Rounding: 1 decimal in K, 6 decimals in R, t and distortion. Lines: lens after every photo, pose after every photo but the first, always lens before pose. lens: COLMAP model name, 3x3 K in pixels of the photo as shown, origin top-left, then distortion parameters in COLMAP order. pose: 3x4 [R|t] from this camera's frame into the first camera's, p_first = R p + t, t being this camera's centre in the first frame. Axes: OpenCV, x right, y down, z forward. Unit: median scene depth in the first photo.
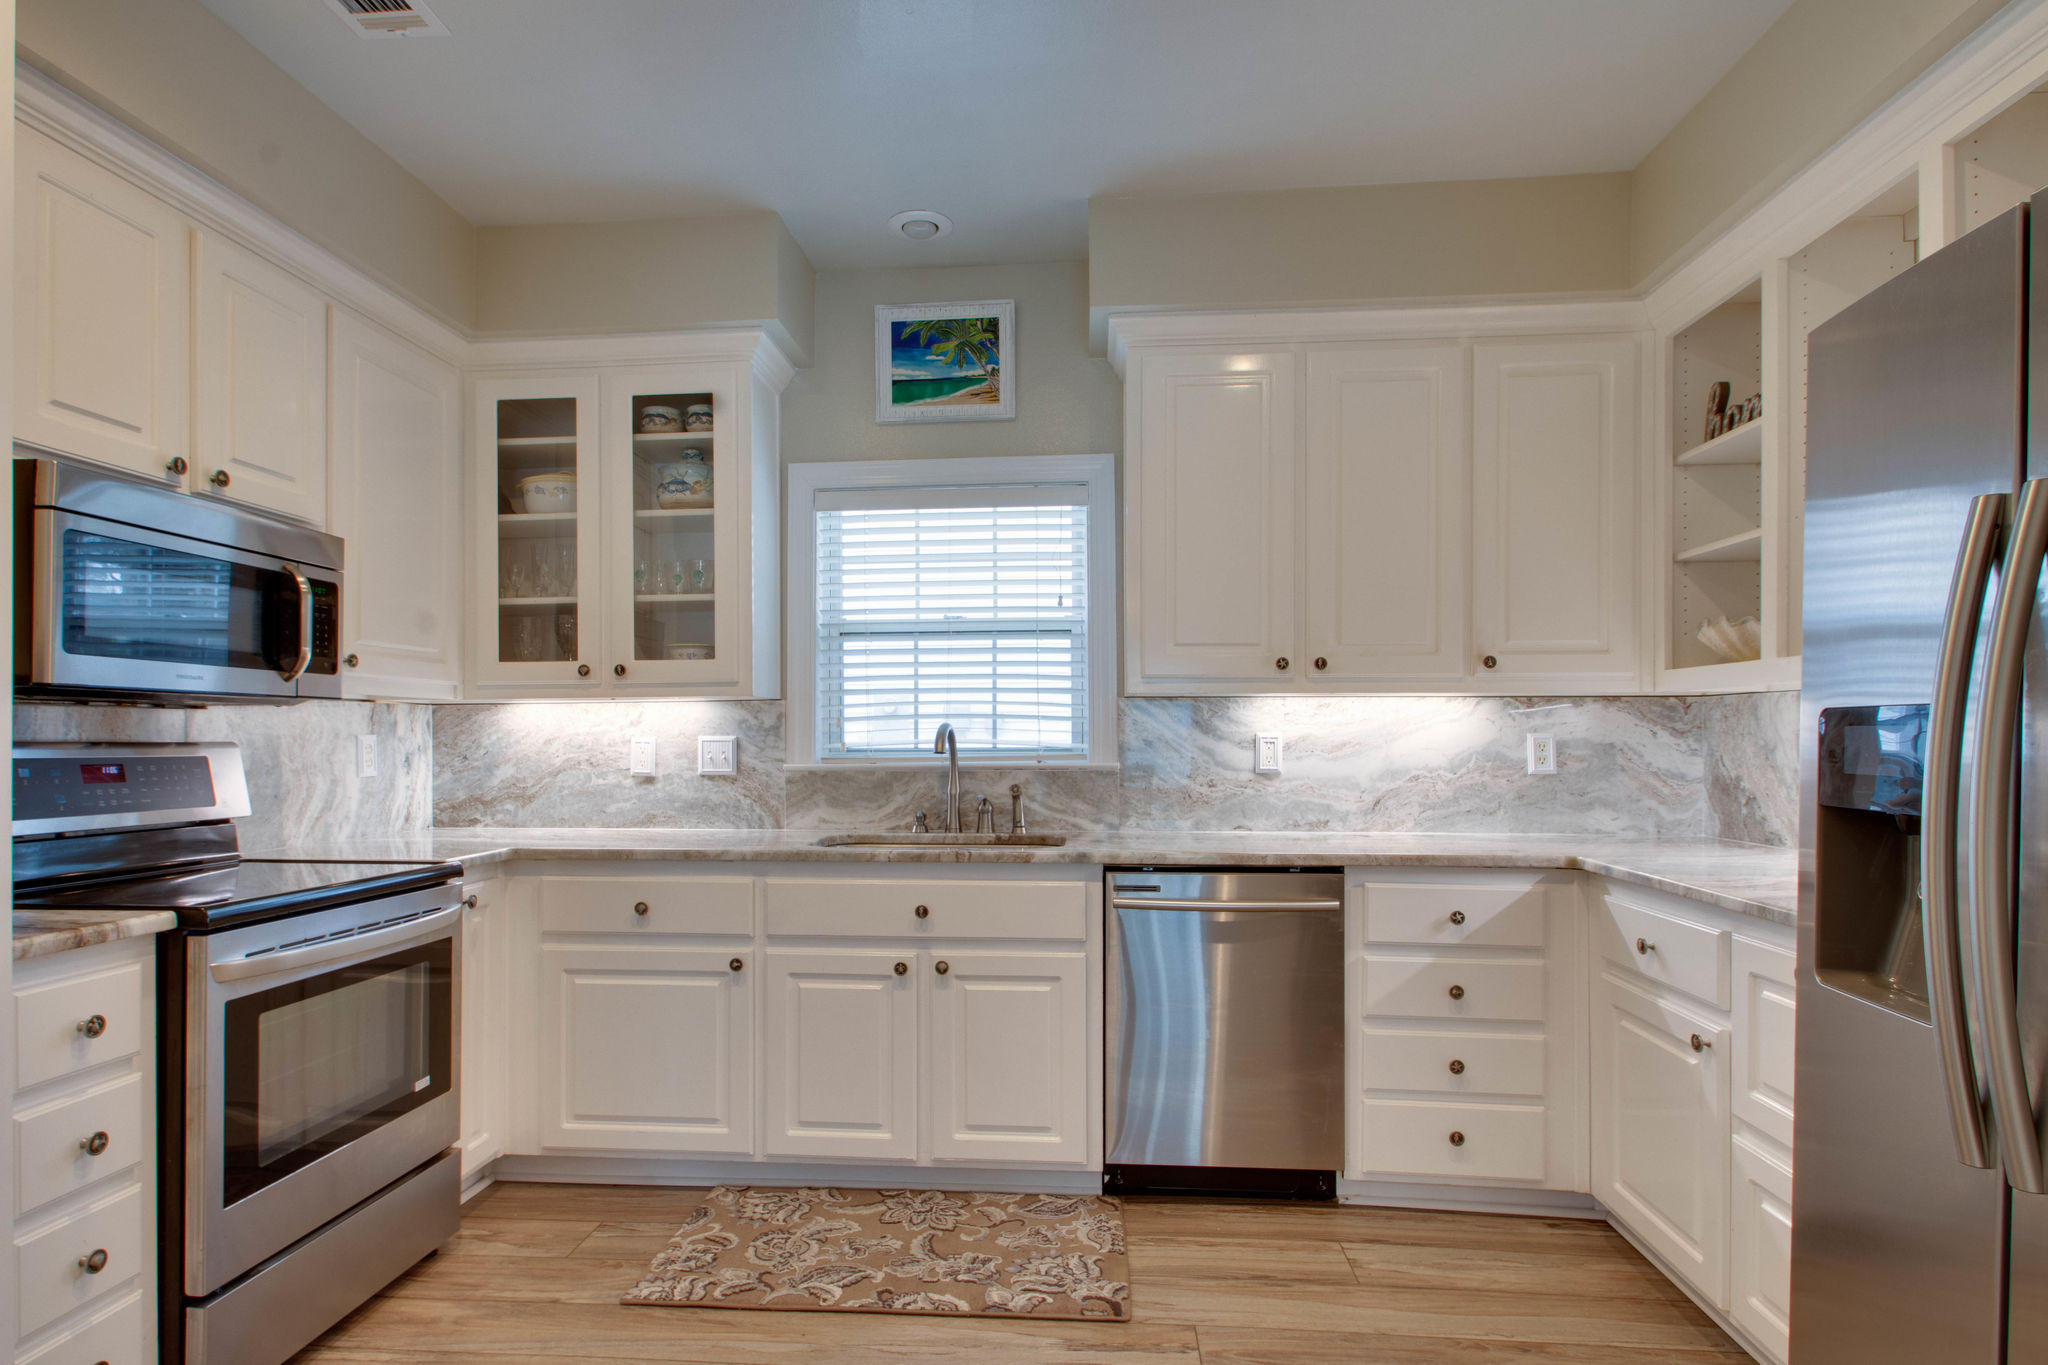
lens RADIAL K [[1088.6, 0, 1015.0], [0, 1088.6, 719.4], [0, 0, 1]] dist [0.001747, -0.000394]
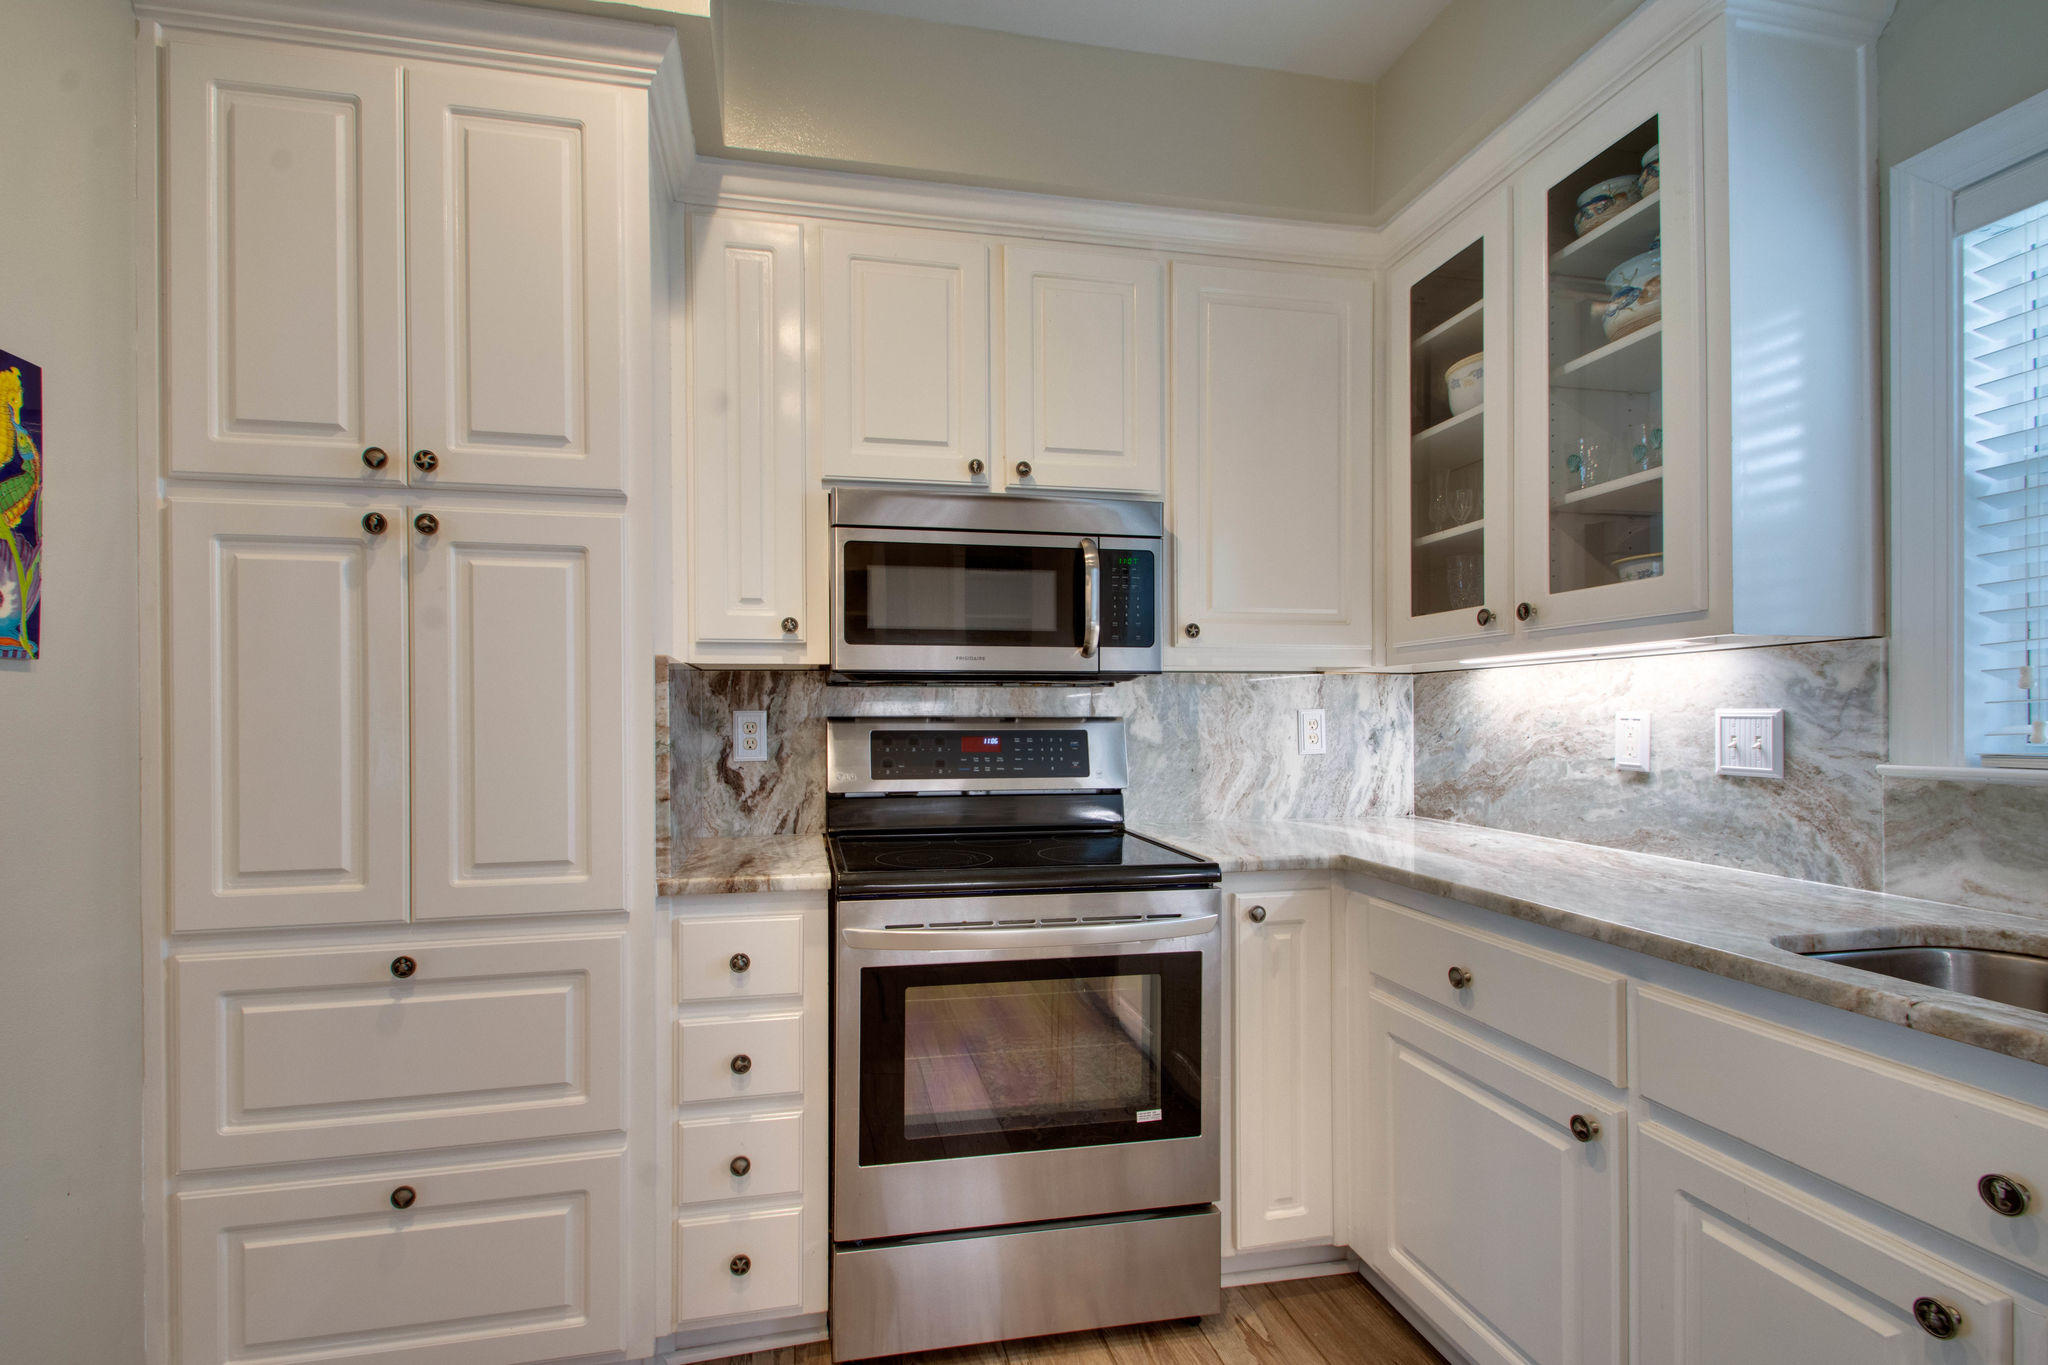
lens RADIAL K [[941.1, 0, 1012.0], [0, 941.1, 708.2], [0, 0, 1]] dist [0.025169, -0.015940]
pose [[0.276838, -0.004516, -0.960906, 0.108355], [0.019297, 0.999813, 0.000861, 0.007605], [0.960723, -0.018781, 0.276873, 0.525684]]
